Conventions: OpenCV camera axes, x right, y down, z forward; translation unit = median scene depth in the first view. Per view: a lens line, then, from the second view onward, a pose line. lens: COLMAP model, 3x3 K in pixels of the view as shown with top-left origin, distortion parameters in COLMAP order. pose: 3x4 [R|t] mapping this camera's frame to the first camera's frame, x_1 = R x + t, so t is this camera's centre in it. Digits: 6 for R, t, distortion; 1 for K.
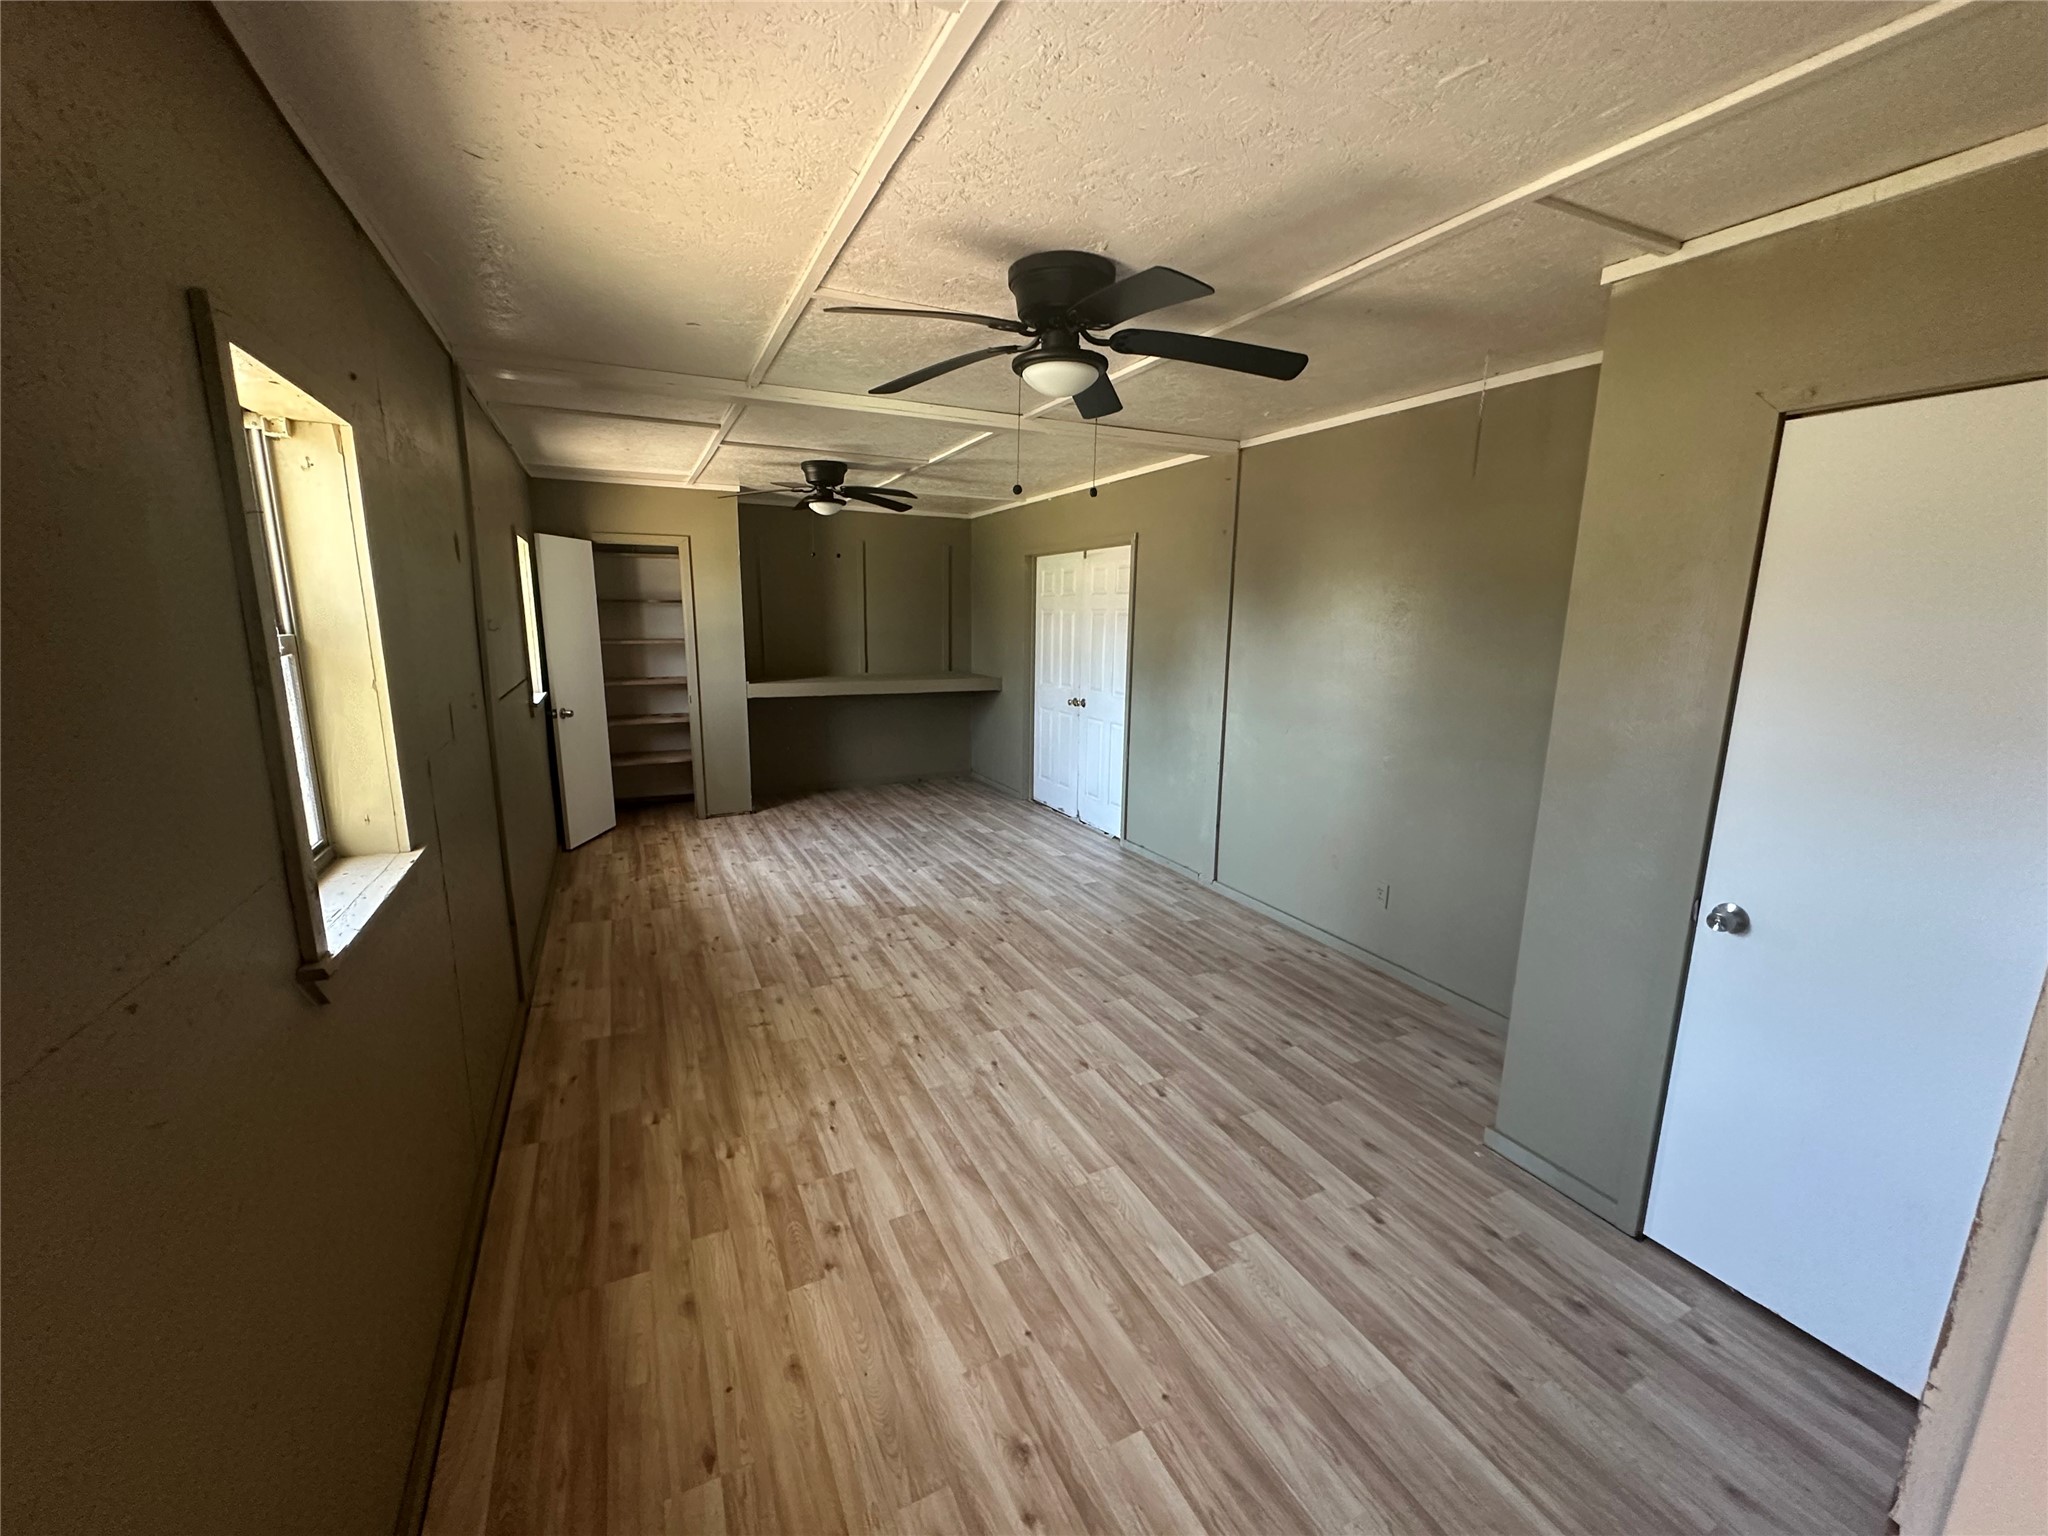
lens RADIAL K [[823.3, 0, 1018.9], [0, 823.3, 775.1], [0, 0, 1]] dist [0.000930, -0.000137]
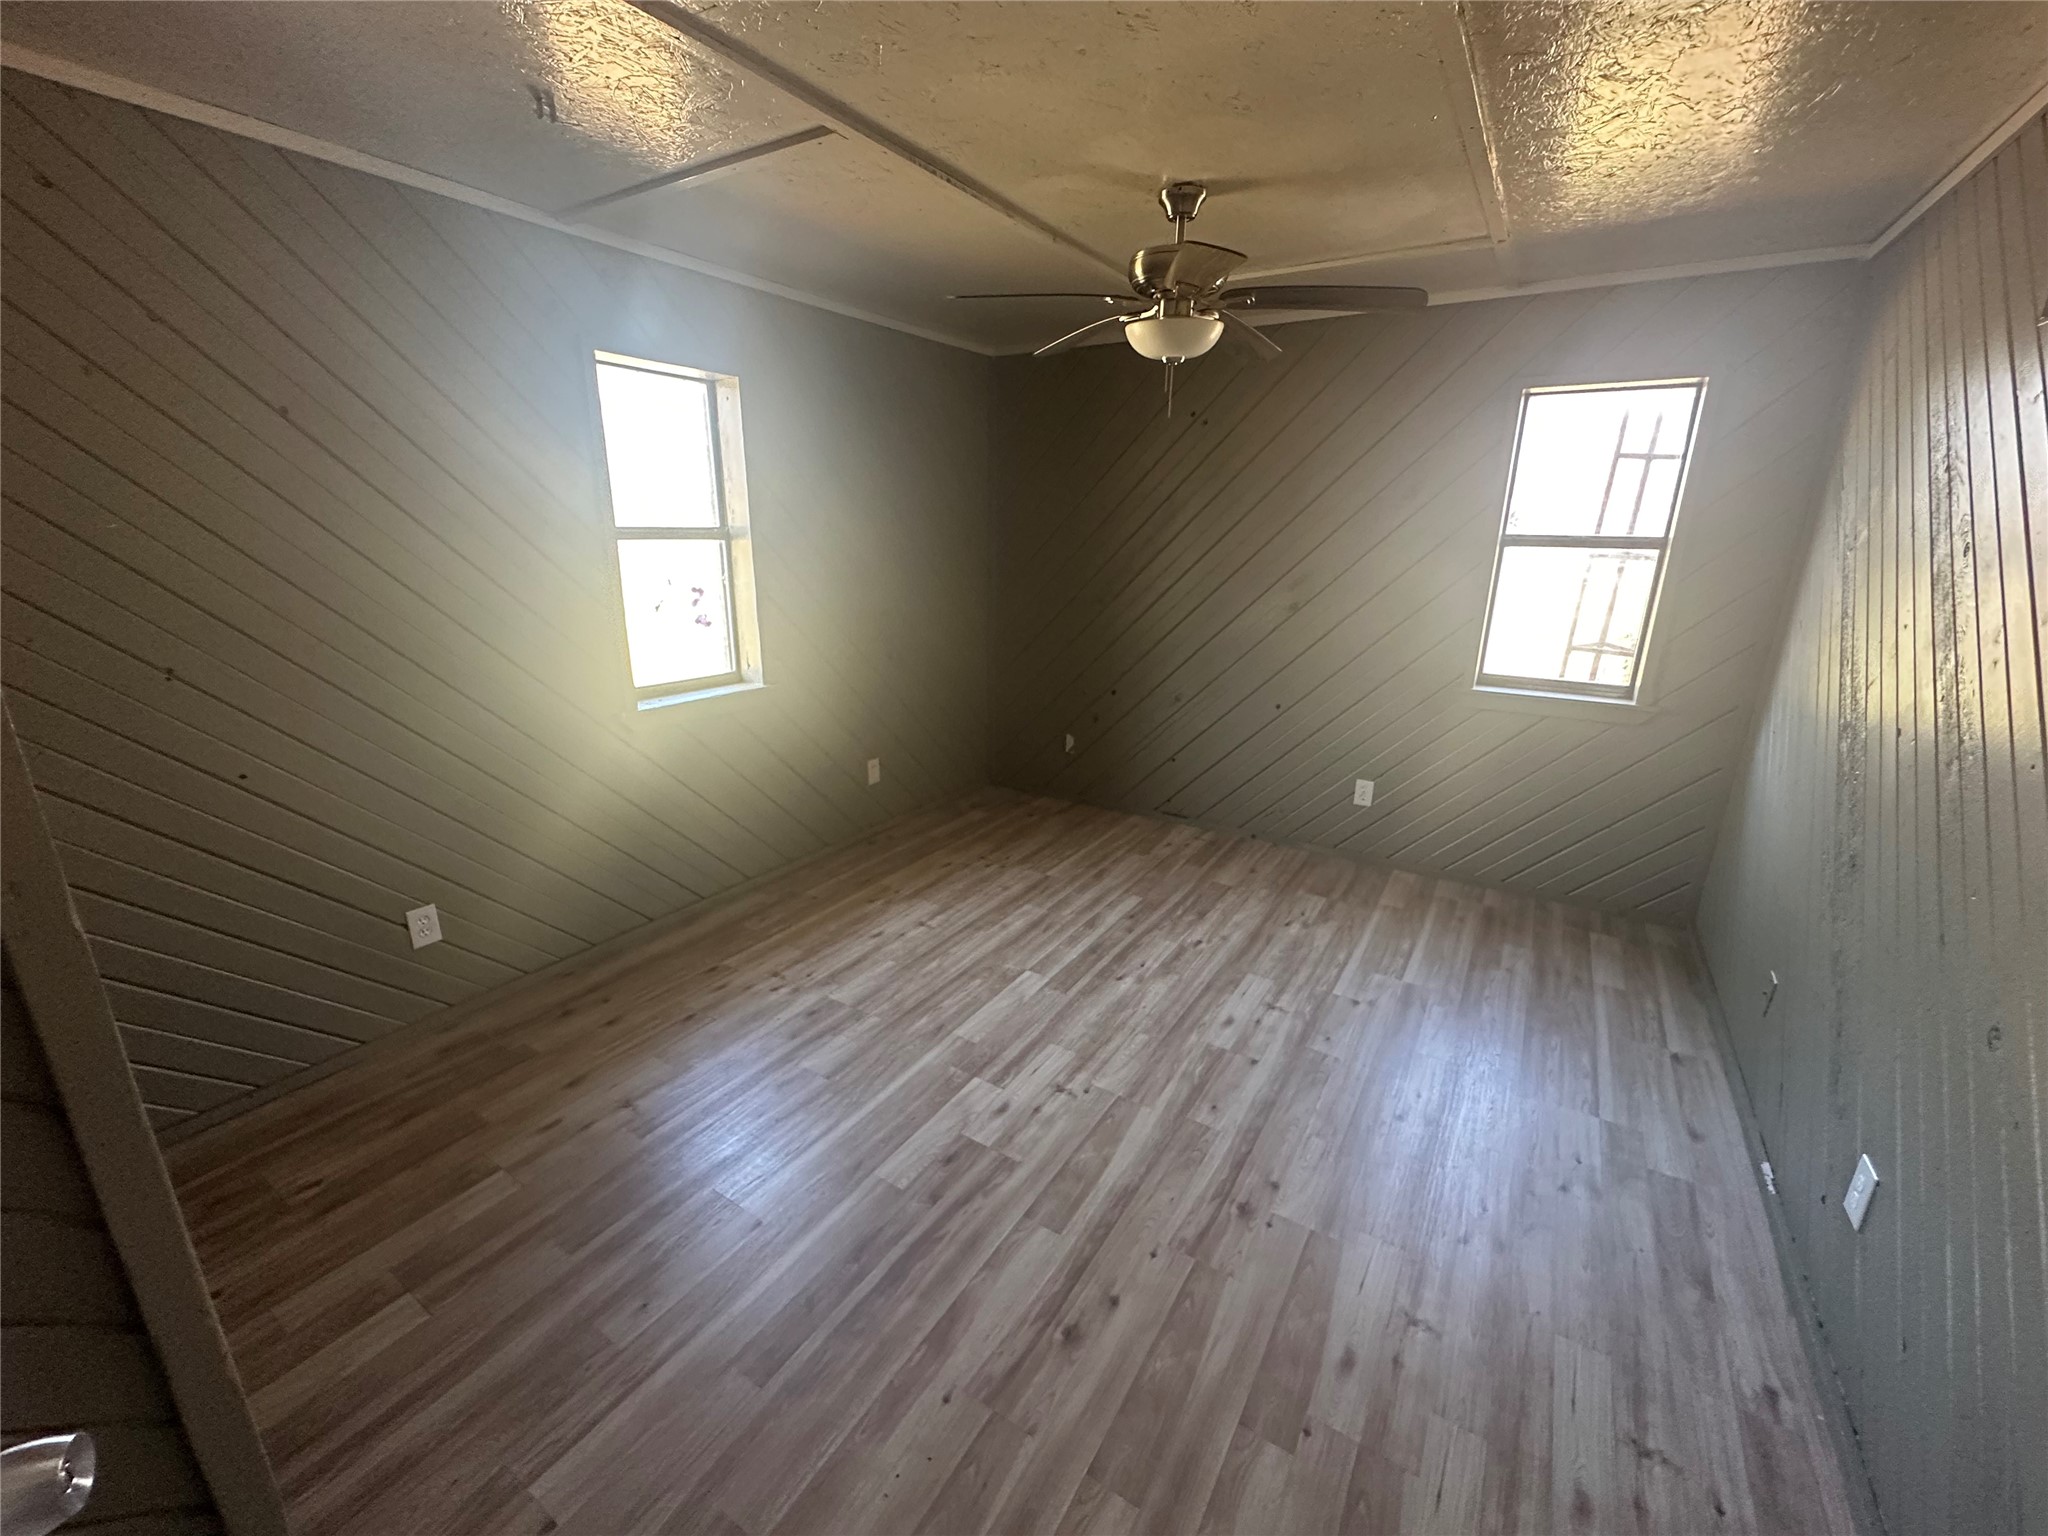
lens RADIAL K [[823.3, 0, 1022.1], [0, 823.3, 762.8], [0, 0, 1]] dist [0.000930, -0.000137]
pose [[-0.525982, -0.262034, 0.809124, -0.605342], [0.147534, 0.908822, 0.390227, -0.246918], [-0.837602, 0.324625, -0.439365, 1.245708]]
